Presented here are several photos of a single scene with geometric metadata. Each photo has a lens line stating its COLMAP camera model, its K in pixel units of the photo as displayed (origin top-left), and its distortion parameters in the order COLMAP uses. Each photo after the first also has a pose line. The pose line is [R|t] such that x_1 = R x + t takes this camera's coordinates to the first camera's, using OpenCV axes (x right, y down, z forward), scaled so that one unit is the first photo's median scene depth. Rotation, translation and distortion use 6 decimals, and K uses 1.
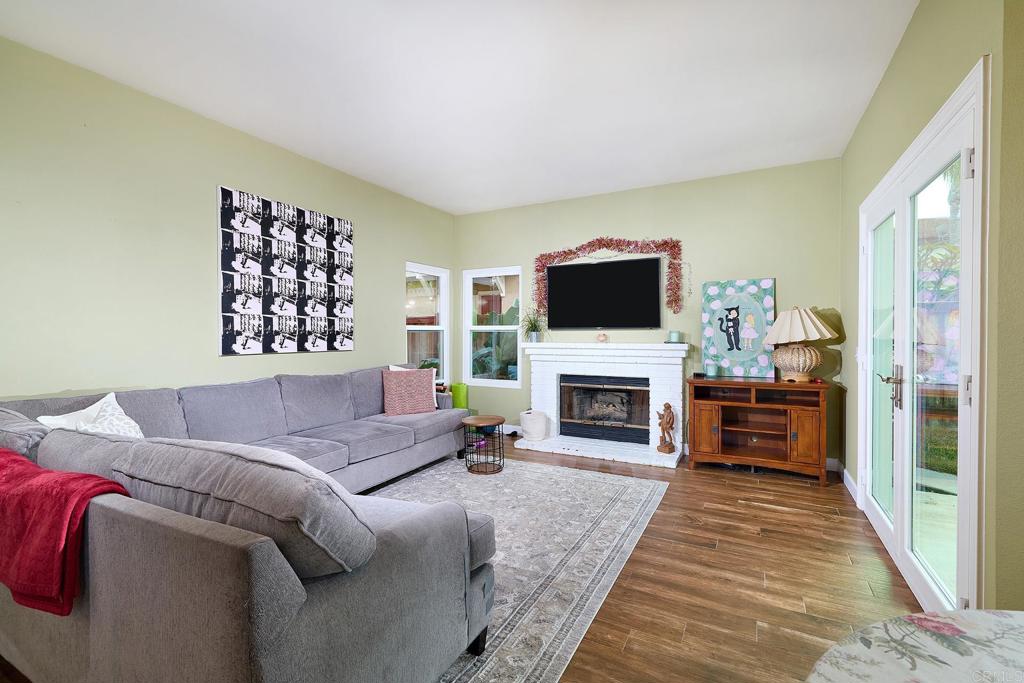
lens RADIAL K [[454.6, 0, 509.6], [0, 454.6, 338.7], [0, 0, 1]] dist [0.000311, -0.000049]
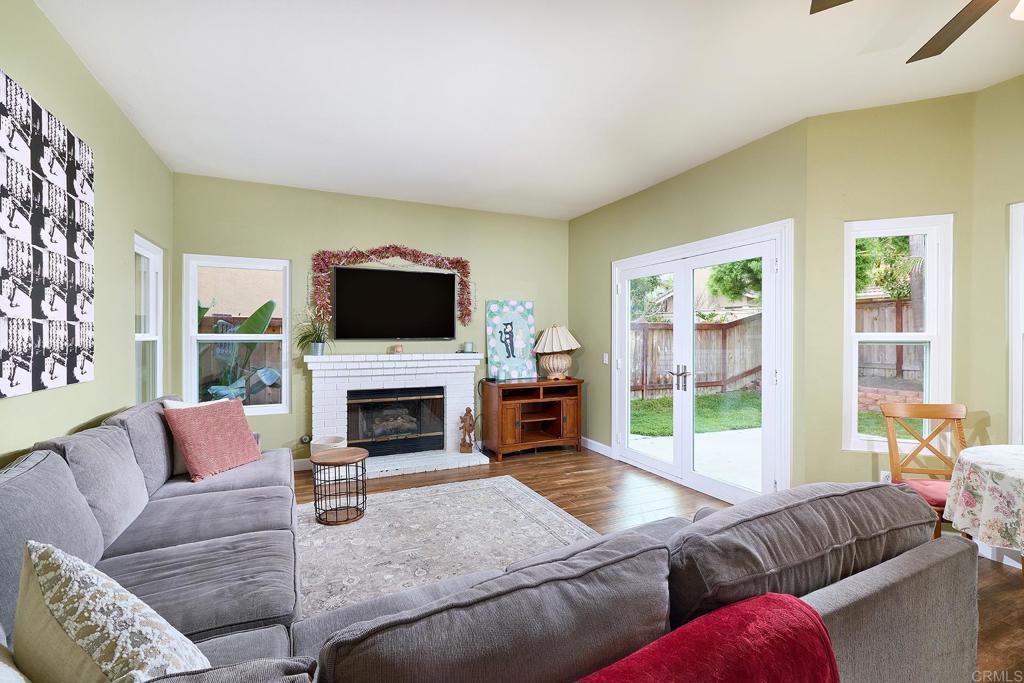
lens RADIAL K [[454.6, 0, 509.8], [0, 454.6, 339.0], [0, 0, 1]] dist [0.000311, -0.000049]
pose [[0.603430, -0.001053, 0.797415, -0.488932], [0.005824, 0.999978, -0.003086, -0.021243], [-0.797395, 0.006506, 0.603423, 0.261577]]
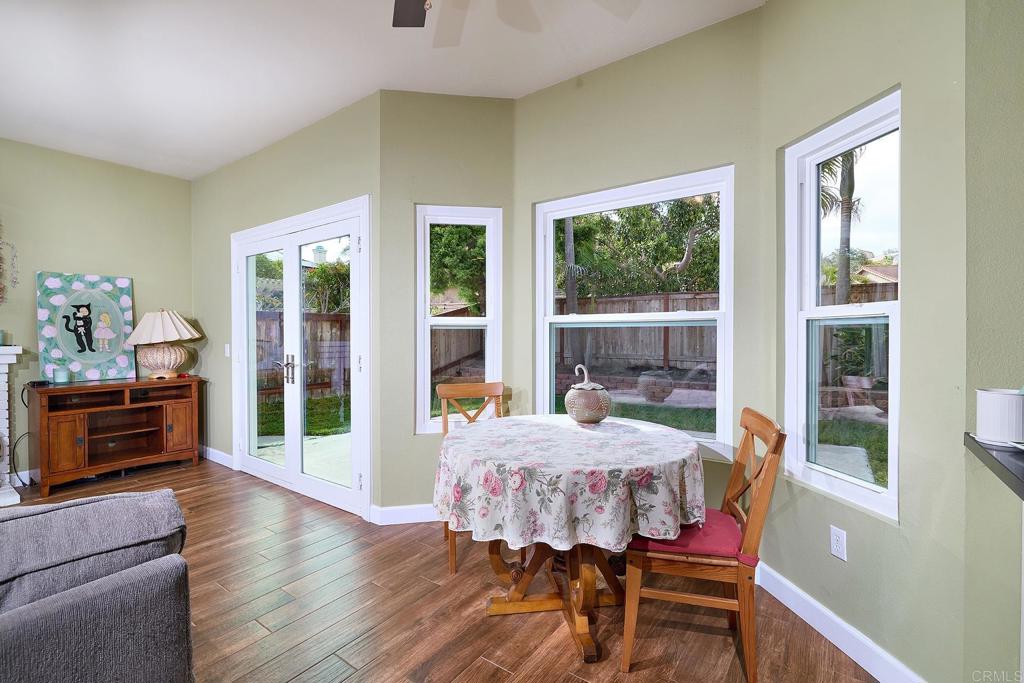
lens RADIAL K [[457.3, 0, 507.7], [0, 457.3, 341.1], [0, 0, 1]] dist [-0.000661, 0.001052]
pose [[0.139233, -0.013605, 0.990166, -0.292322], [0.008769, 0.999883, 0.012505, -0.000193], [-0.990221, 0.006942, 0.139336, 0.041415]]
